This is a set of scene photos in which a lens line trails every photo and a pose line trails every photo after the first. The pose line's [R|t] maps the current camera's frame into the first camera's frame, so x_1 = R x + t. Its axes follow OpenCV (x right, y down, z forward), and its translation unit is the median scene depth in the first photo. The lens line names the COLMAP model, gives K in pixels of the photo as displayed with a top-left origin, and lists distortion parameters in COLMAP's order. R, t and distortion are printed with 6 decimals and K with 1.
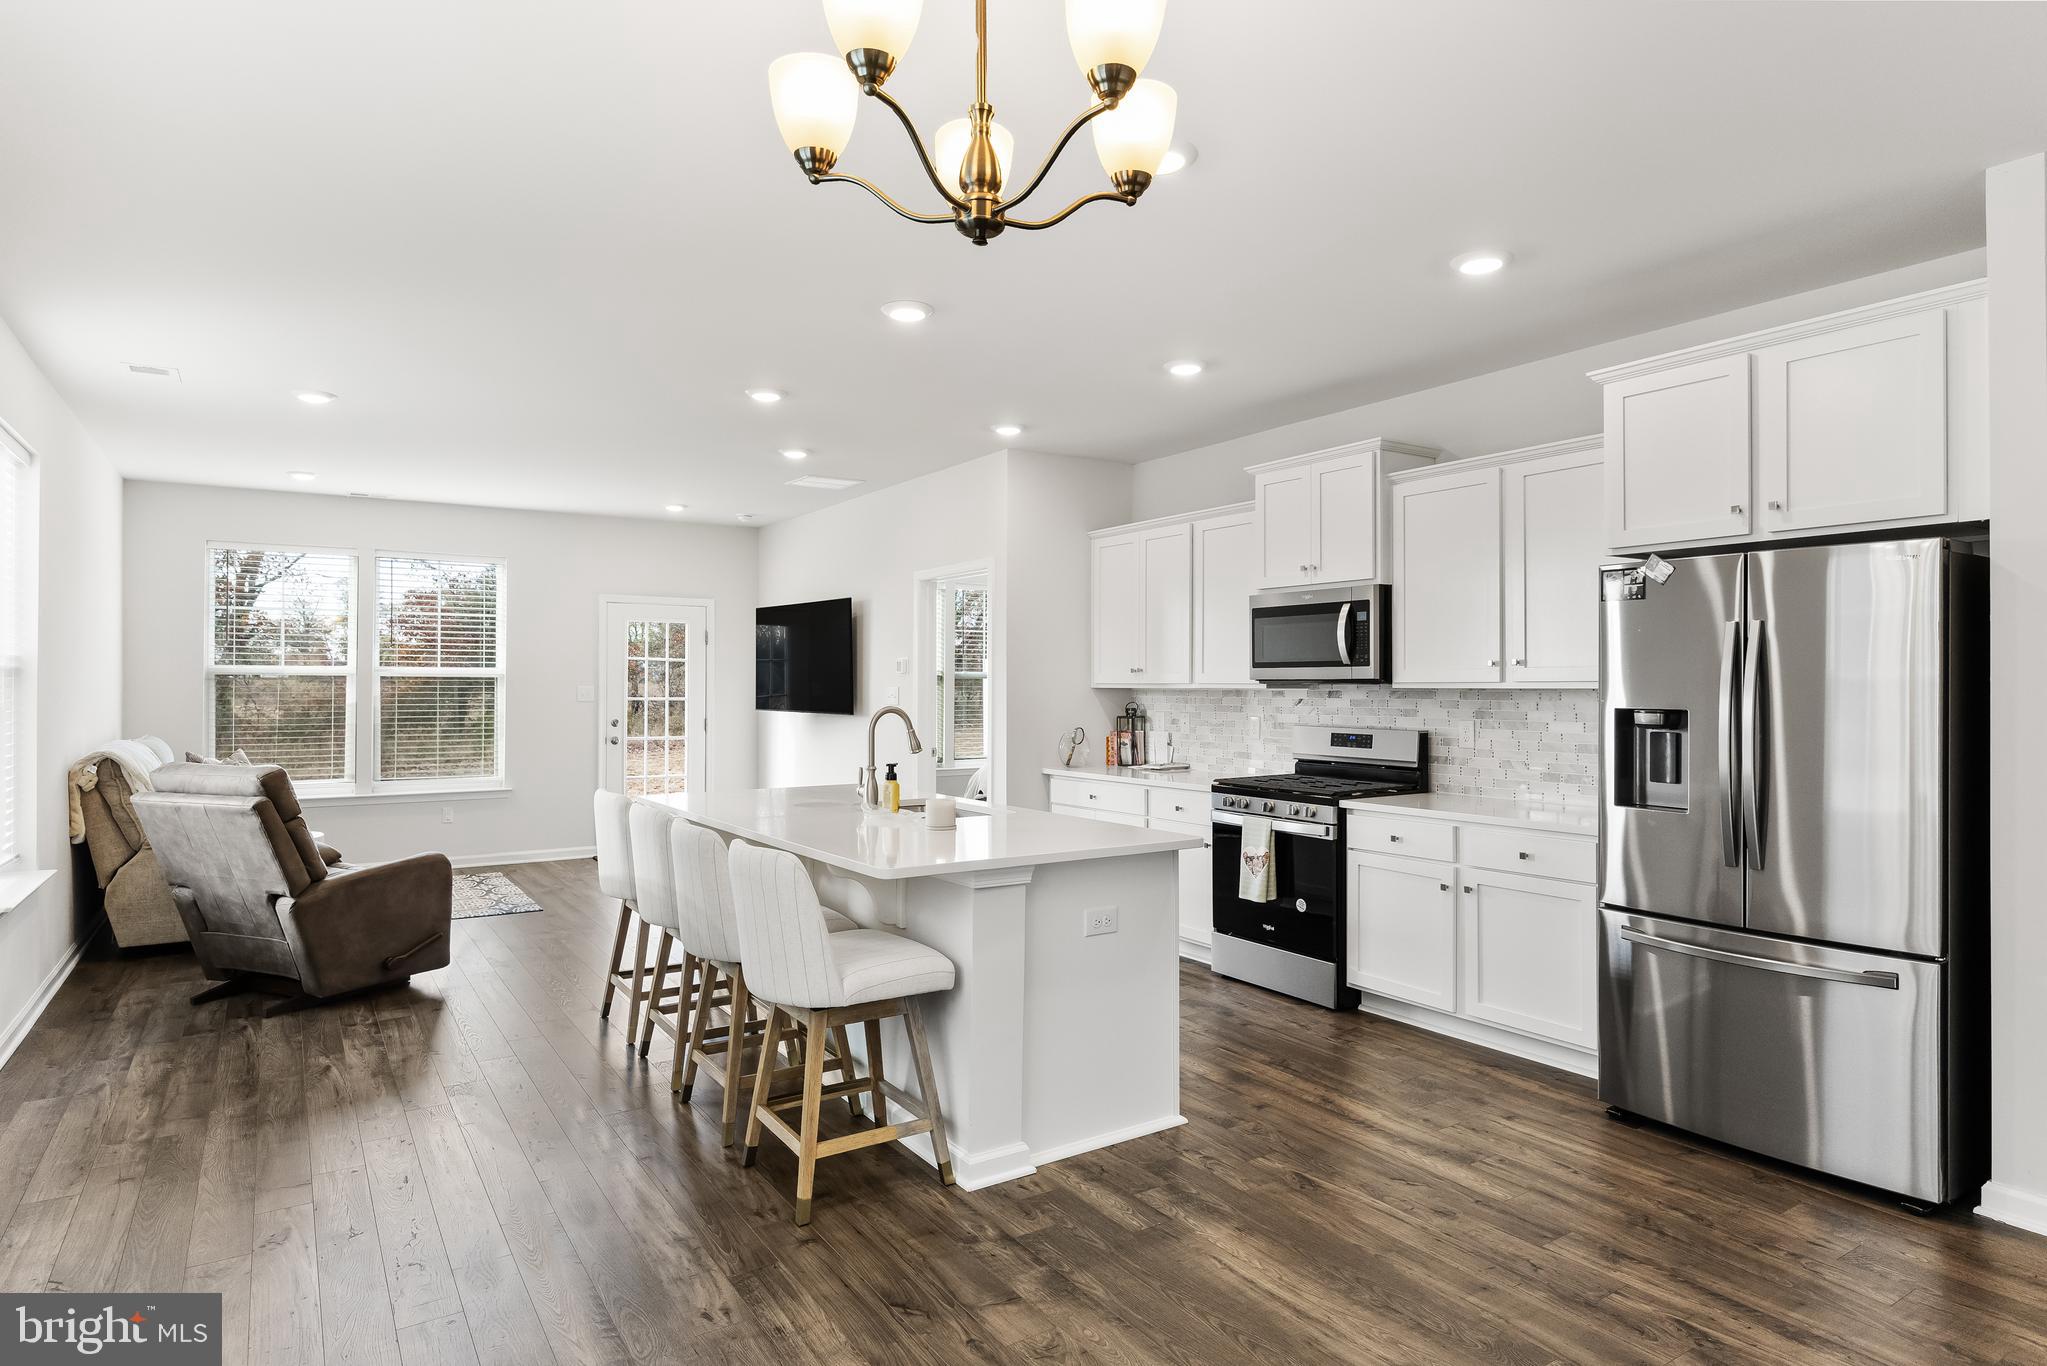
lens RADIAL K [[1141.2, 0, 1023.5], [0, 1141.2, 683.0], [0, 0, 1]] dist [-0.000581, 0.000059]
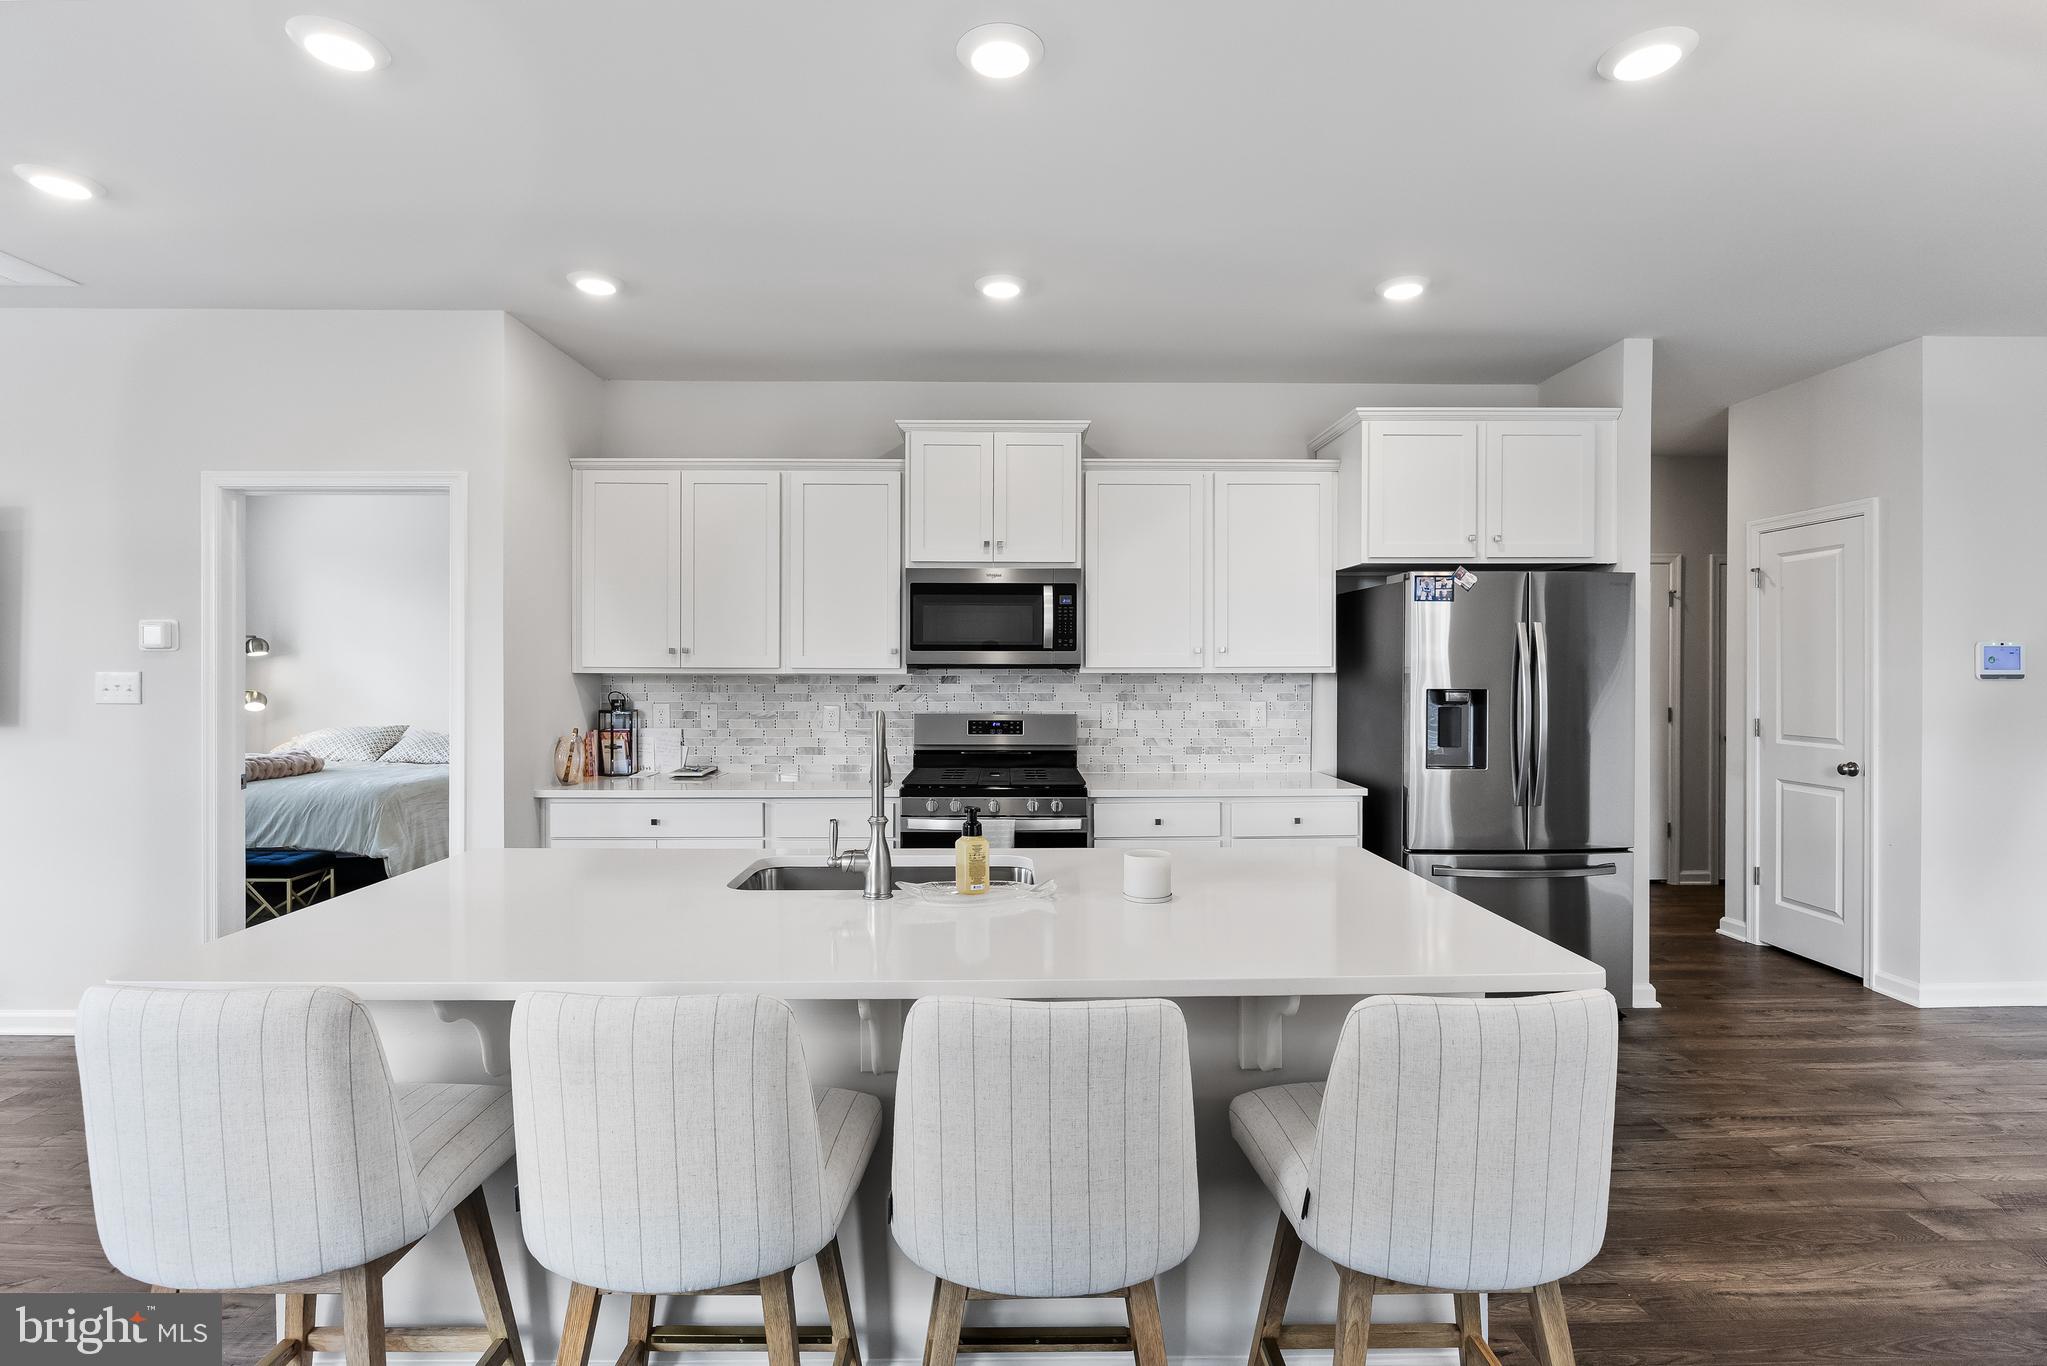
lens RADIAL K [[980.3, 0, 1018.1], [0, 980.3, 674.7], [0, 0, 1]] dist [-0.002782, -0.000978]
pose [[0.532622, -0.001666, 0.846351, -0.411992], [-0.002595, 0.999990, 0.003601, 0.002953], [-0.846349, -0.004115, 0.532613, 0.548968]]
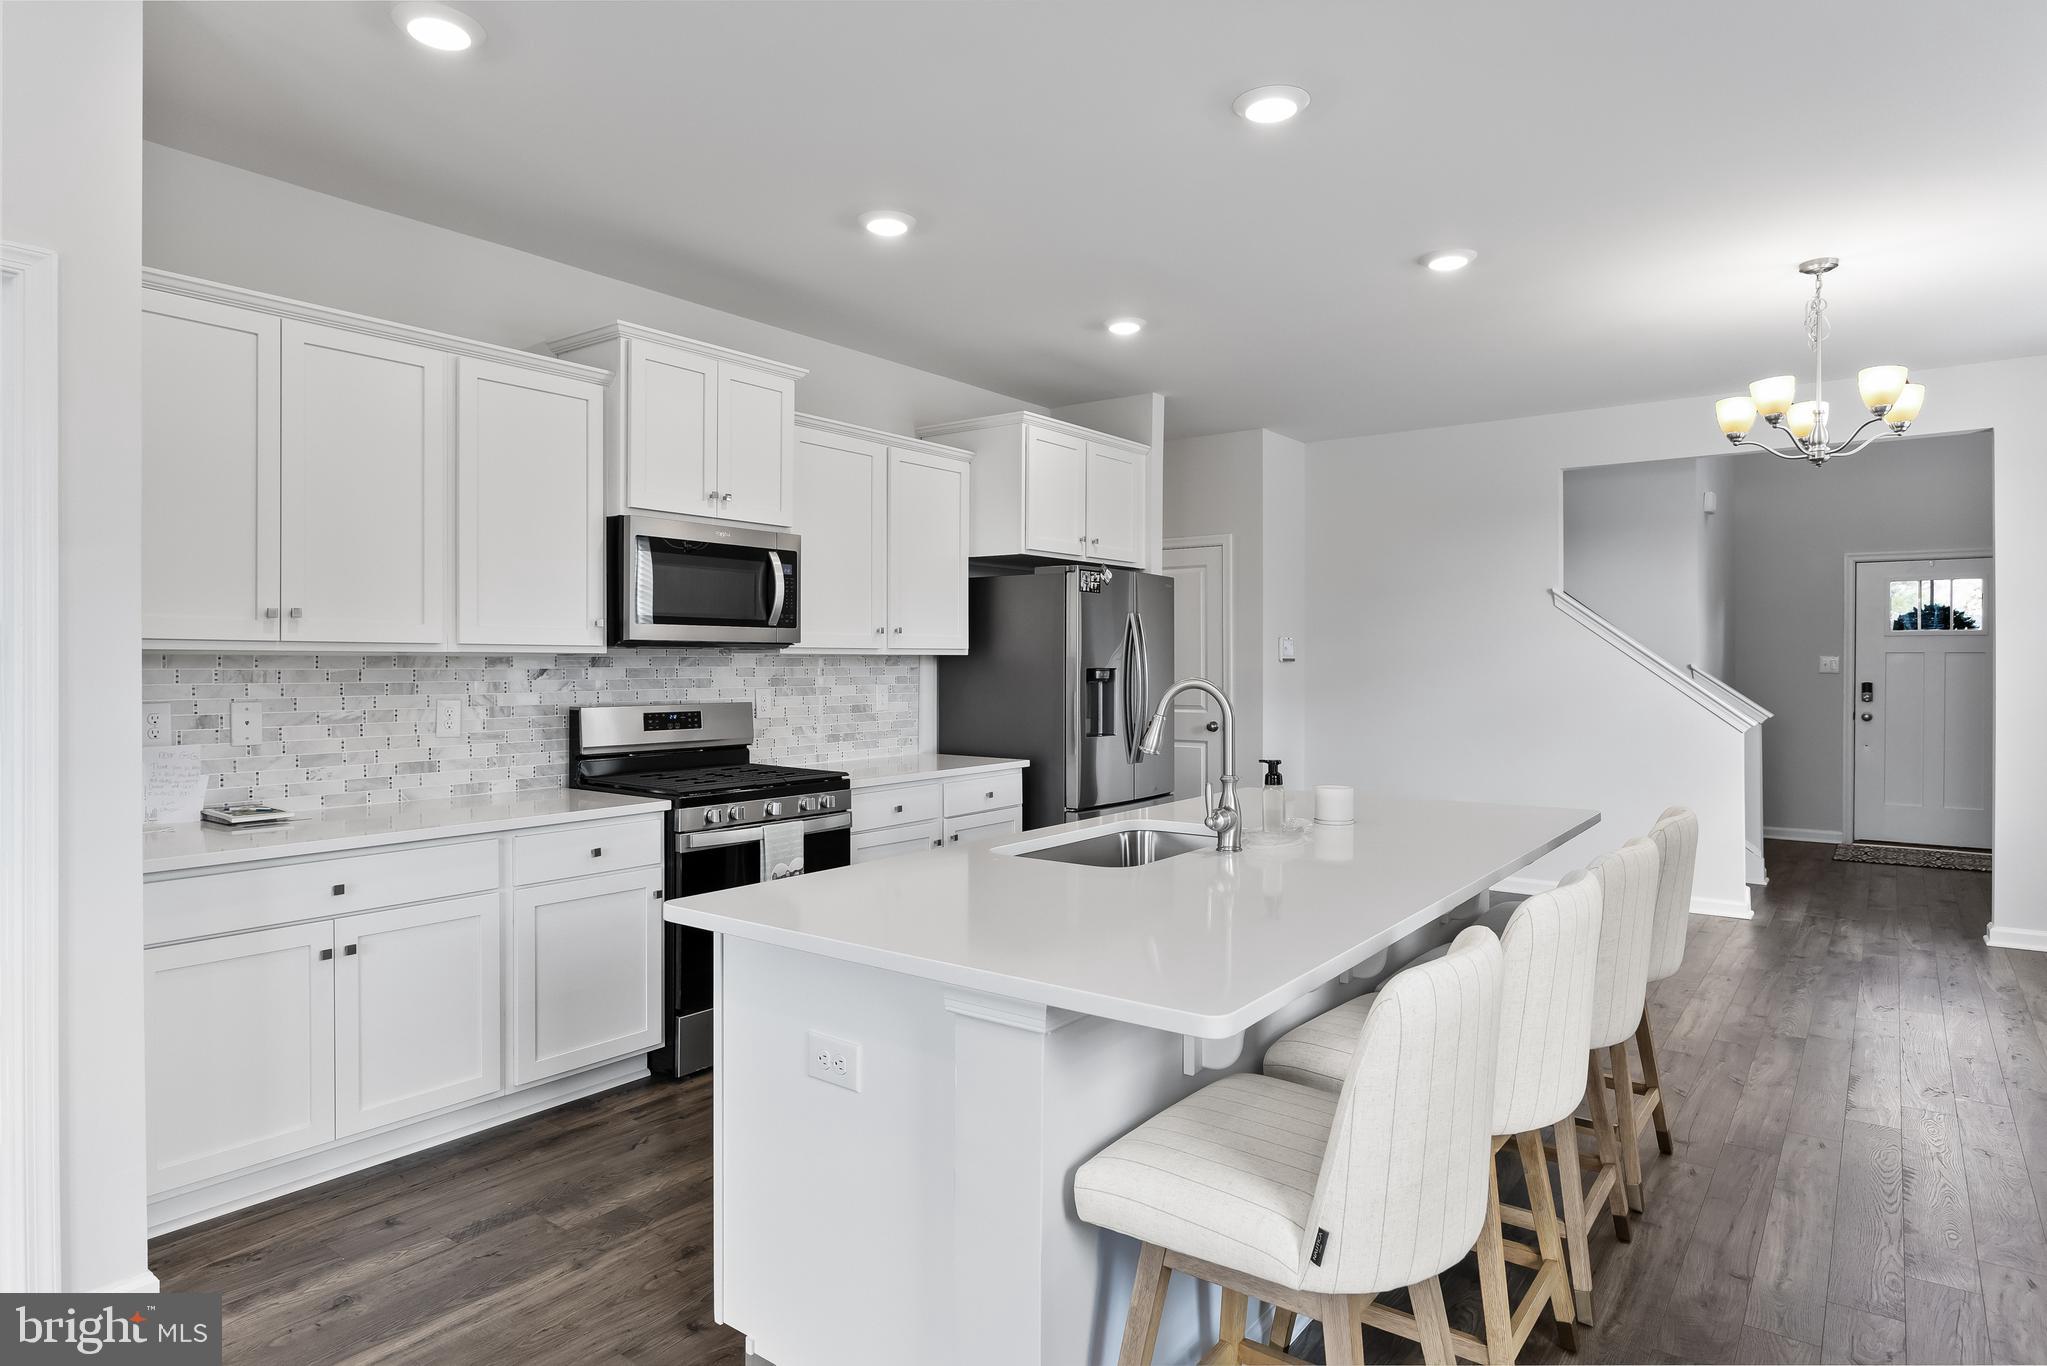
lens RADIAL K [[1177.6, 0, 1025.0], [0, 1177.6, 661.3], [0, 0, 1]] dist [-0.006391, -0.000605]
pose [[-0.345262, -0.001864, 0.938504, -0.558652], [-0.005427, 0.999985, -0.000011, 0.008591], [-0.938490, -0.005097, -0.345267, 1.067511]]
